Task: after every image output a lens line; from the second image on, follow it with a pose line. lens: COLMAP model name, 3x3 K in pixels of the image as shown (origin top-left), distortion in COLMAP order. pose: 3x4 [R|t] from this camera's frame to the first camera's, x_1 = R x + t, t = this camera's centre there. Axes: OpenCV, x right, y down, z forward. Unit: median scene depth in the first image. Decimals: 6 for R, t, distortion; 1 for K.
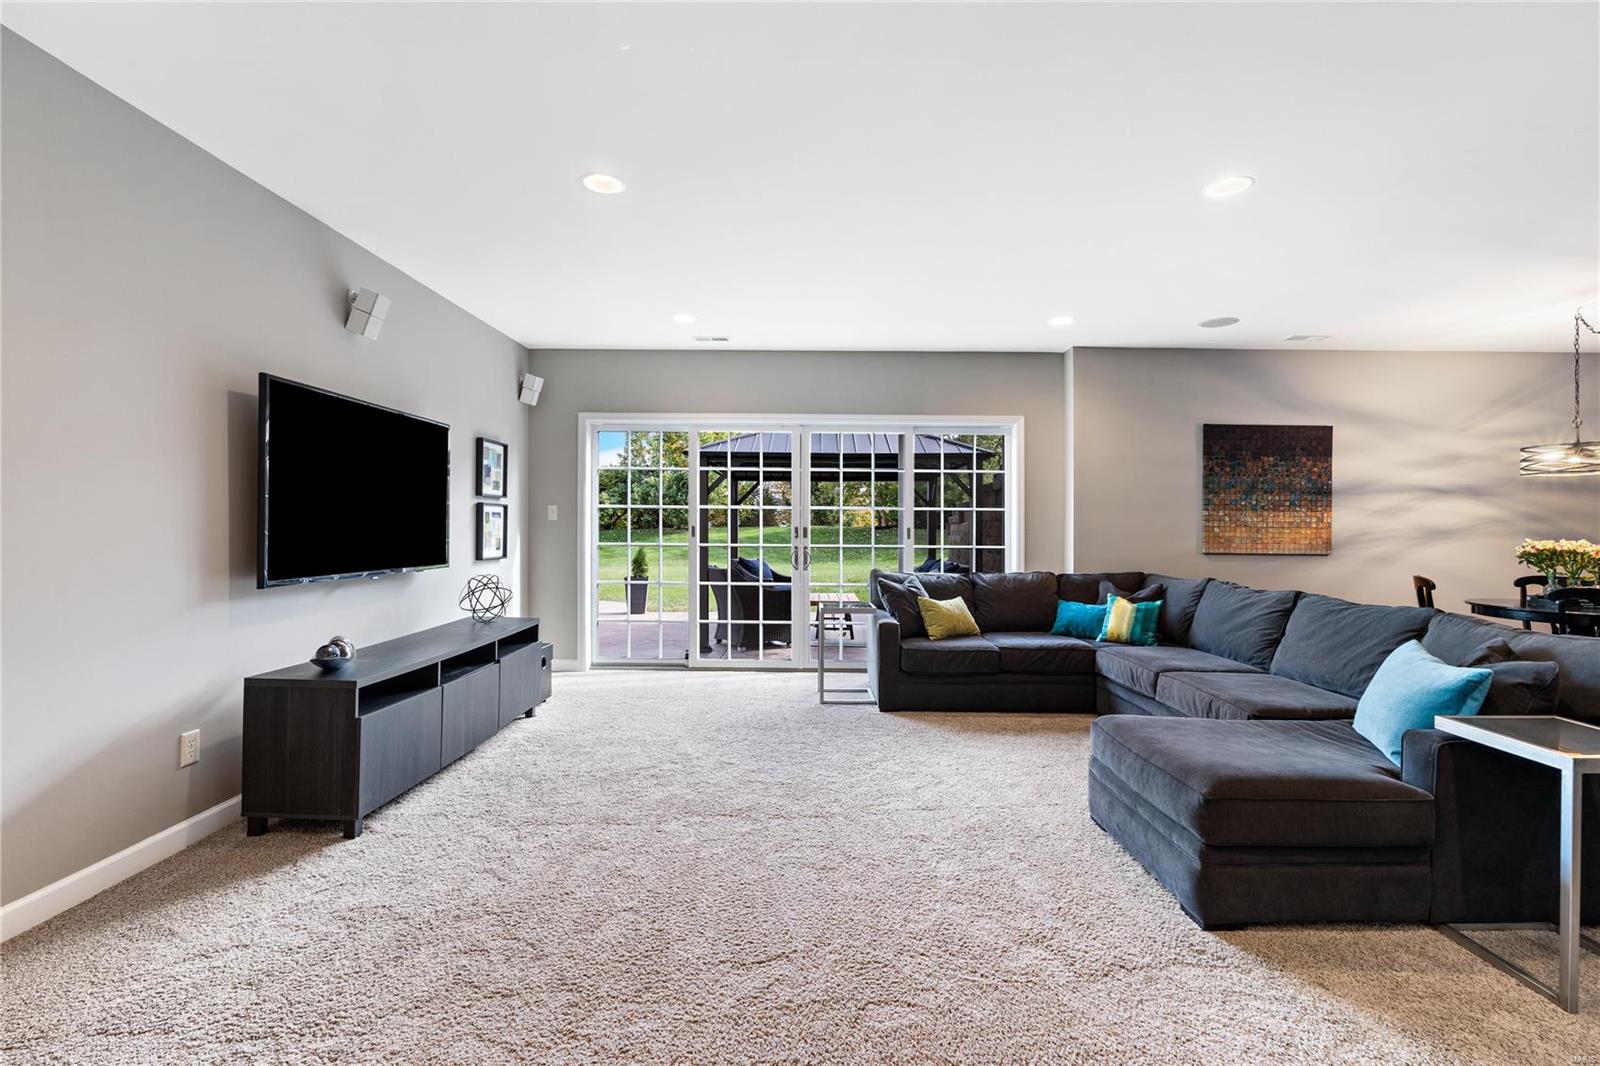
lens RADIAL K [[701.3, 0, 816.1], [0, 701.3, 529.4], [0, 0, 1]] dist [-0.006598, 0.000314]
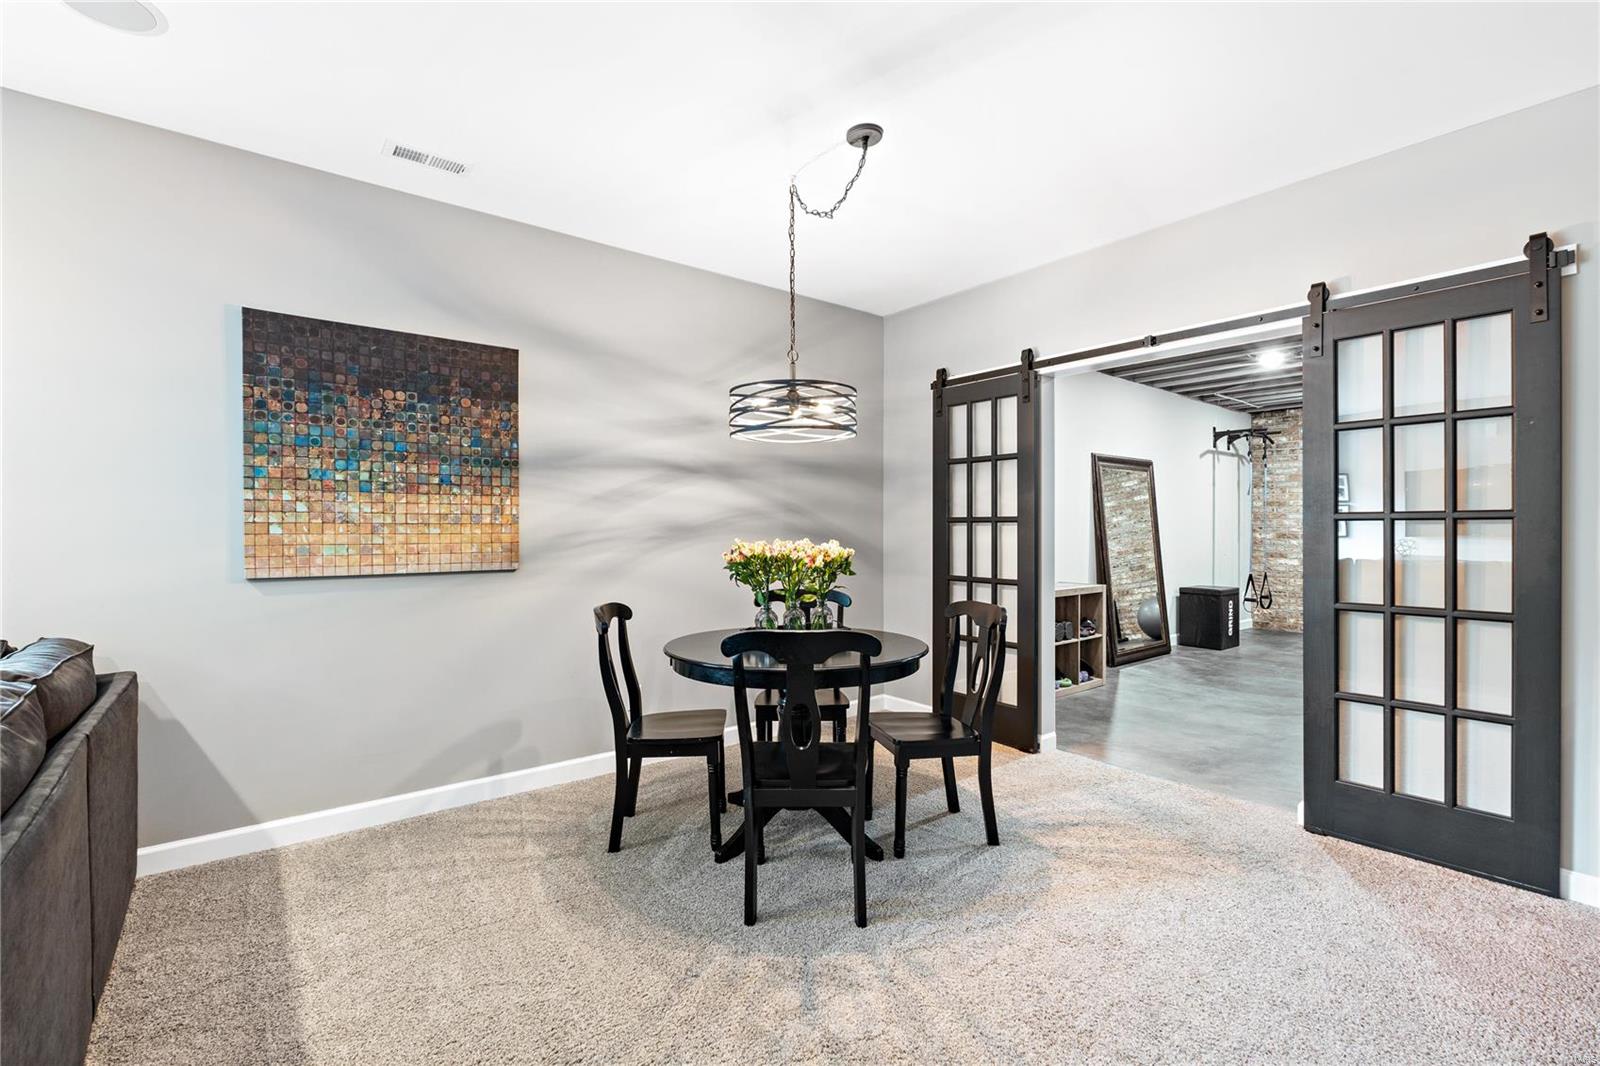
lens RADIAL K [[701.3, 0, 799.8], [0, 701.3, 531.6], [0, 0, 1]] dist [-0.006598, 0.000314]
pose [[0.778268, -0.014554, 0.627764, 0.551480], [0.012325, 0.999893, 0.007902, 0.002450], [-0.627812, 0.001587, 0.778364, 0.394945]]
